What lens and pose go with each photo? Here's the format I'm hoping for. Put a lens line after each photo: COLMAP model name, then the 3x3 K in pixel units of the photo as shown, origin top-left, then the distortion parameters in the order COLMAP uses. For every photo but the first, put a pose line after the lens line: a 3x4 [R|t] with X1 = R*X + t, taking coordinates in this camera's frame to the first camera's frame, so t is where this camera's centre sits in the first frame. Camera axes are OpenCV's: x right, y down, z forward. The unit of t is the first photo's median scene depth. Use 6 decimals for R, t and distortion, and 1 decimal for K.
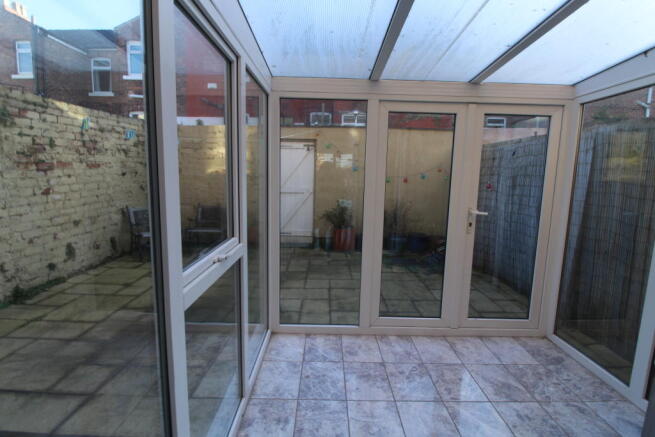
lens RADIAL K [[307.9, 0, 328.5], [0, 307.9, 212.0], [0, 0, 1]] dist [-0.015266, -0.000582]
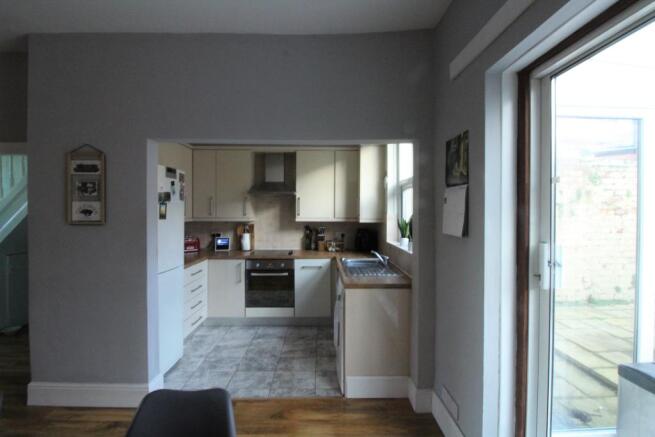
lens RADIAL K [[307.9, 0, 328.5], [0, 307.9, 212.0], [0, 0, 1]] dist [-0.015266, -0.000582]
pose [[0.016349, -0.017205, -0.999718, 0.363356], [-0.132654, 0.990976, -0.019223, 0.045201], [0.991028, 0.132930, 0.013919, -0.278547]]
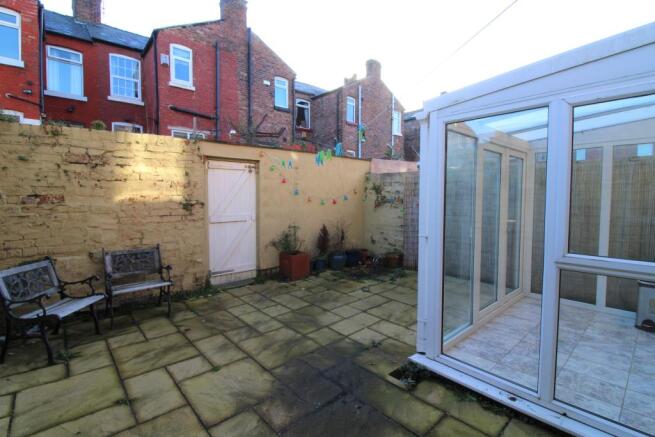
lens RADIAL K [[307.9, 0, 328.5], [0, 307.9, 212.0], [0, 0, 1]] dist [-0.015266, -0.000582]
pose [[0.748112, -0.057694, 0.661060, -0.712483], [0.103705, 0.994137, -0.030599, -0.053175], [-0.655419, 0.091447, 0.749709, 0.292813]]
